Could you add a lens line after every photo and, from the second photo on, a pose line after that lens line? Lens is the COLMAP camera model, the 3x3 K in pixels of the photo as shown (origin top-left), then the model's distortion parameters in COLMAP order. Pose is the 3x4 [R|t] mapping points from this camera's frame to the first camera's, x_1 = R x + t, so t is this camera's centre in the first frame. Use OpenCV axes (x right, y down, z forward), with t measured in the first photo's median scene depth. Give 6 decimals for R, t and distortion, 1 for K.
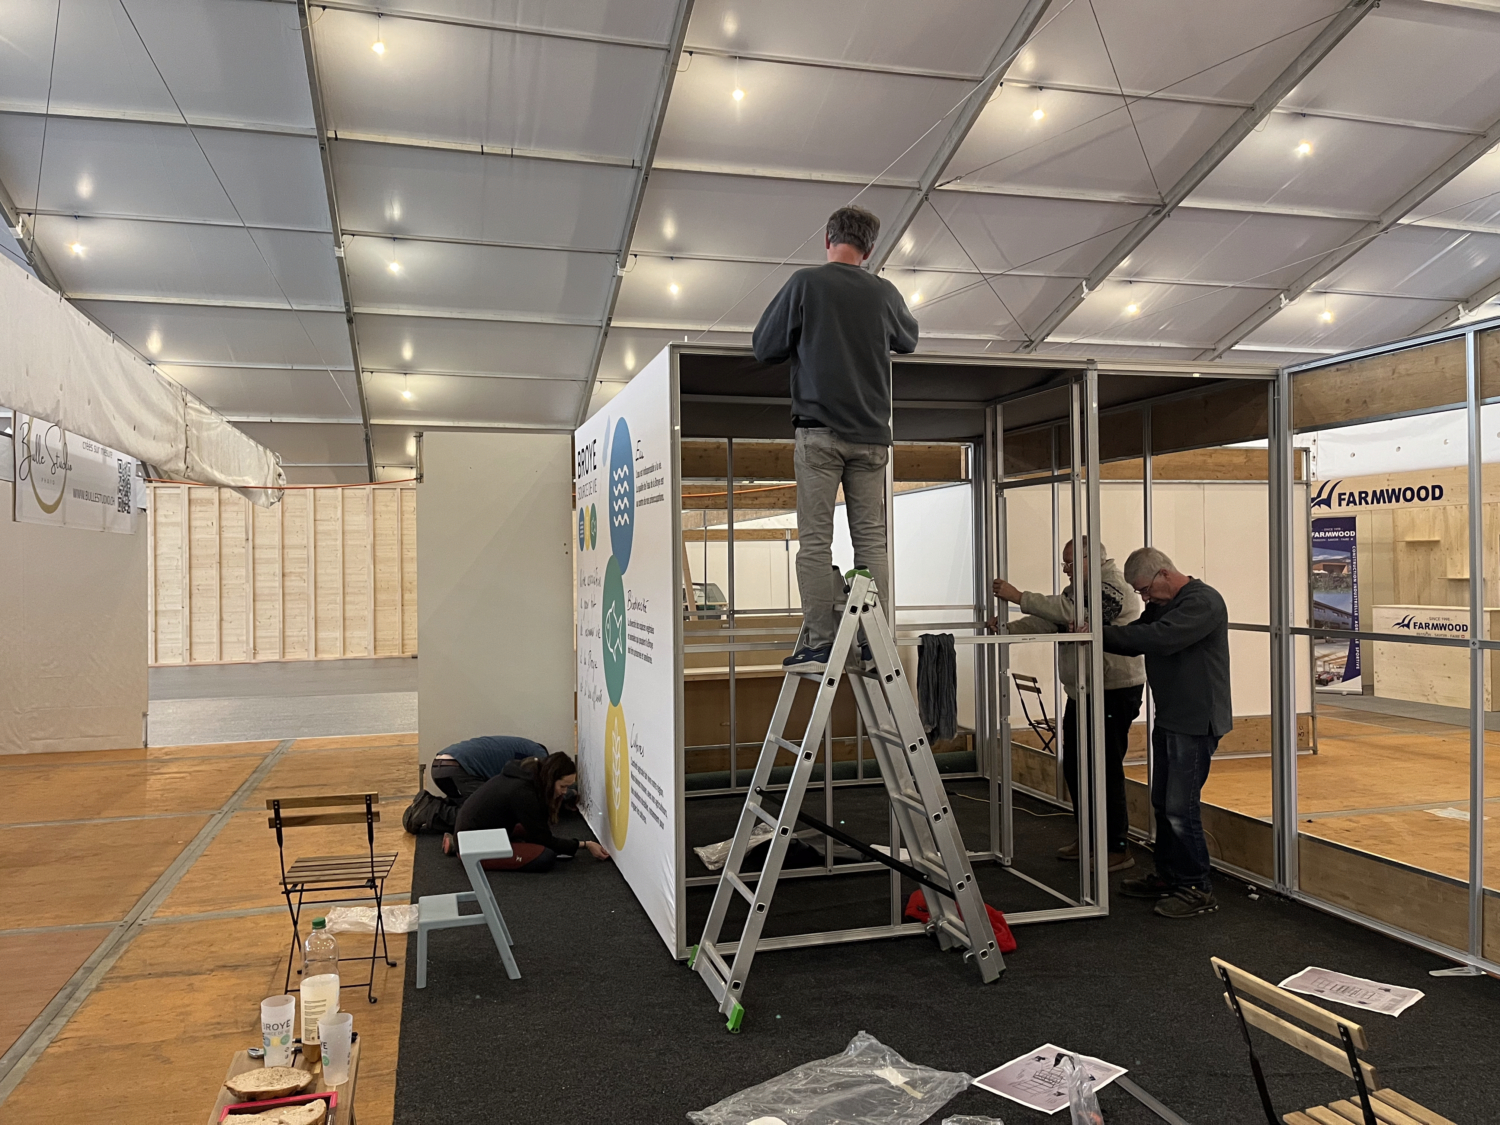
lens RADIAL K [[1138.5, 0, 753.2], [0, 1138.5, 554.8], [0, 0, 1]] dist [0.046304, -0.080528]
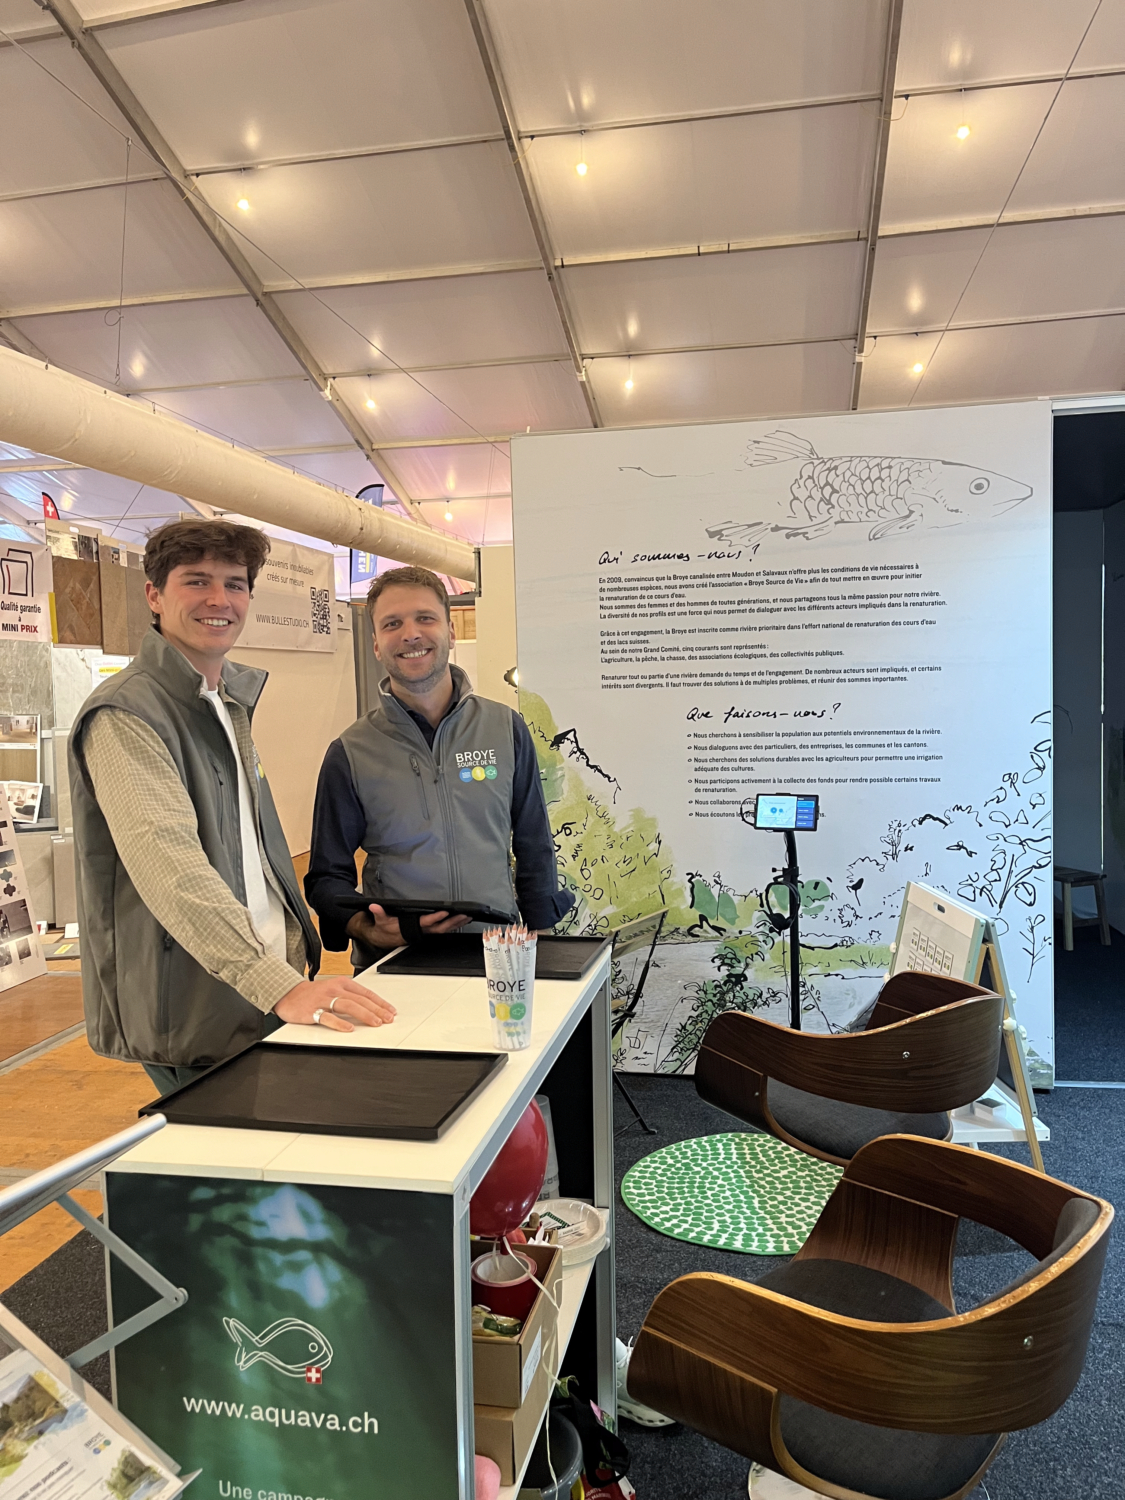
lens RADIAL K [[1138.5, 0, 562.5], [0, 1138.5, 761.6], [0, 0, 1]] dist [0.046304, -0.080528]
pose [[0.894119, 0.017253, -0.447498, 0.101788], [0.019969, 0.996728, 0.078326, 0.003298], [0.447385, -0.078969, 0.890848, 0.037919]]
